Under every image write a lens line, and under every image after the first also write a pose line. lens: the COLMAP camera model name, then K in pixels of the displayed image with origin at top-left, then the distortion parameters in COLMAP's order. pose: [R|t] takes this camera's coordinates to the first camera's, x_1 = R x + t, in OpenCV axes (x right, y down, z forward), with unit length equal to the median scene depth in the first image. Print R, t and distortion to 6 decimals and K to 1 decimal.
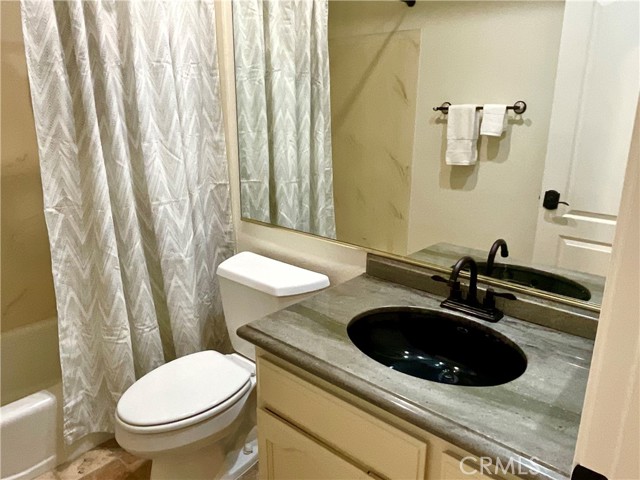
lens RADIAL K [[478.6, 0, 320.0], [0, 478.6, 240.0], [0, 0, 1]] dist [-0.000772, -0.000518]
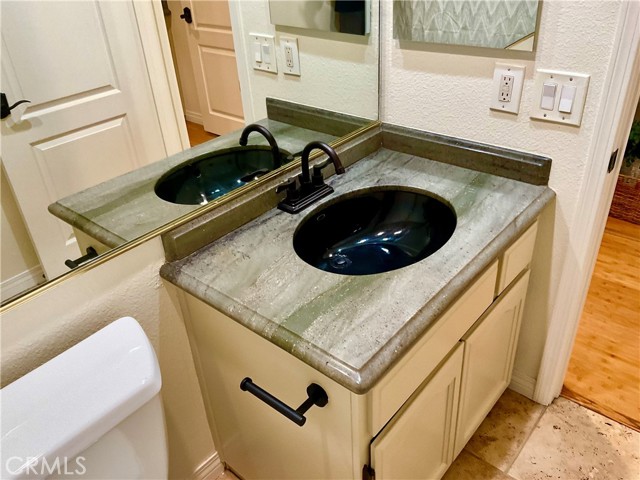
lens RADIAL K [[535.3, 0, 320.0], [0, 535.3, 240.0], [0, 0, 1]] dist [0.002346, -0.000459]
pose [[-0.020820, -0.528525, 0.848662, -0.631965], [0.333244, 0.796637, 0.504300, -0.314791], [-0.942611, 0.293311, 0.159542, 0.852847]]
